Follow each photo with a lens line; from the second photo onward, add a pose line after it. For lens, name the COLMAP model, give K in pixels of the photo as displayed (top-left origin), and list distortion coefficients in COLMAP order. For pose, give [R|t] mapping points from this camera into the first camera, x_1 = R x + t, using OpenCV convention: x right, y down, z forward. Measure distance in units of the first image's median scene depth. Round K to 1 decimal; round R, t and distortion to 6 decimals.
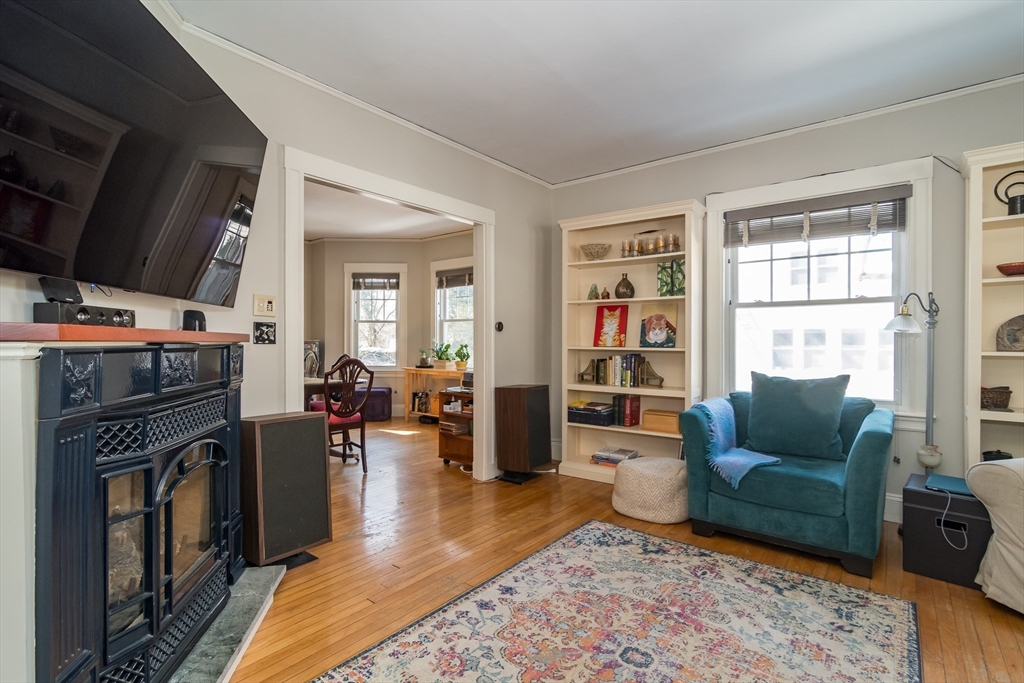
lens RADIAL K [[494.3, 0, 482.8], [0, 494.3, 342.6], [0, 0, 1]] dist [-0.002570, -0.000346]
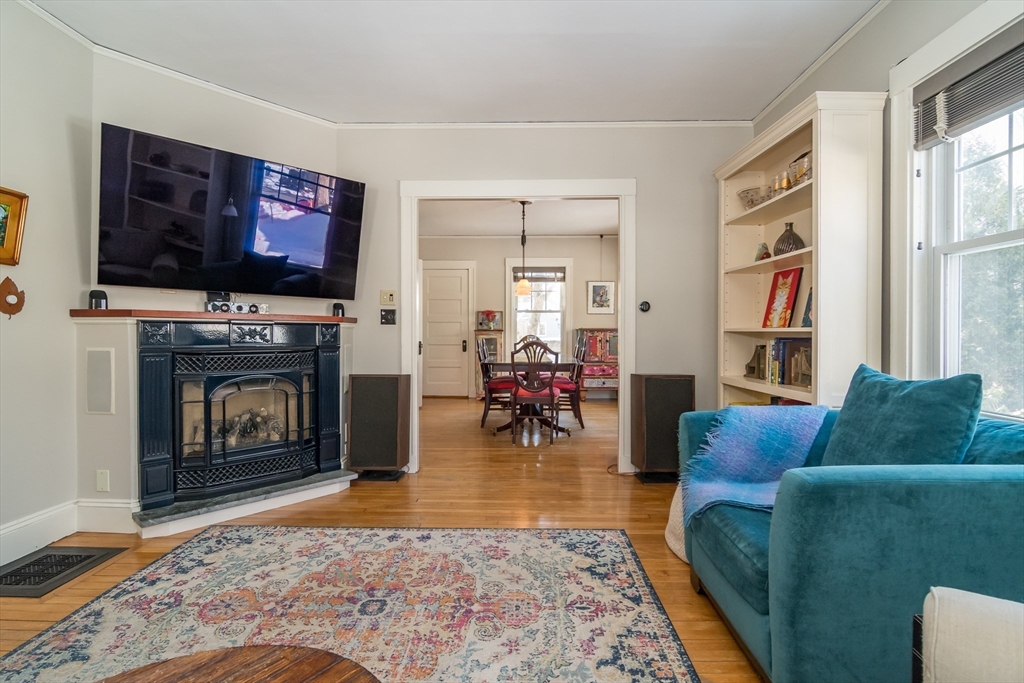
lens RADIAL K [[497.0, 0, 512.0], [0, 497.0, 341.5], [0, 0, 1]] dist [-0.002150, -0.000241]
pose [[0.619819, 0.011845, -0.784655, 0.994773], [-0.005375, 0.999927, 0.010849, 0.037620], [0.784726, -0.002508, 0.619837, 0.427299]]
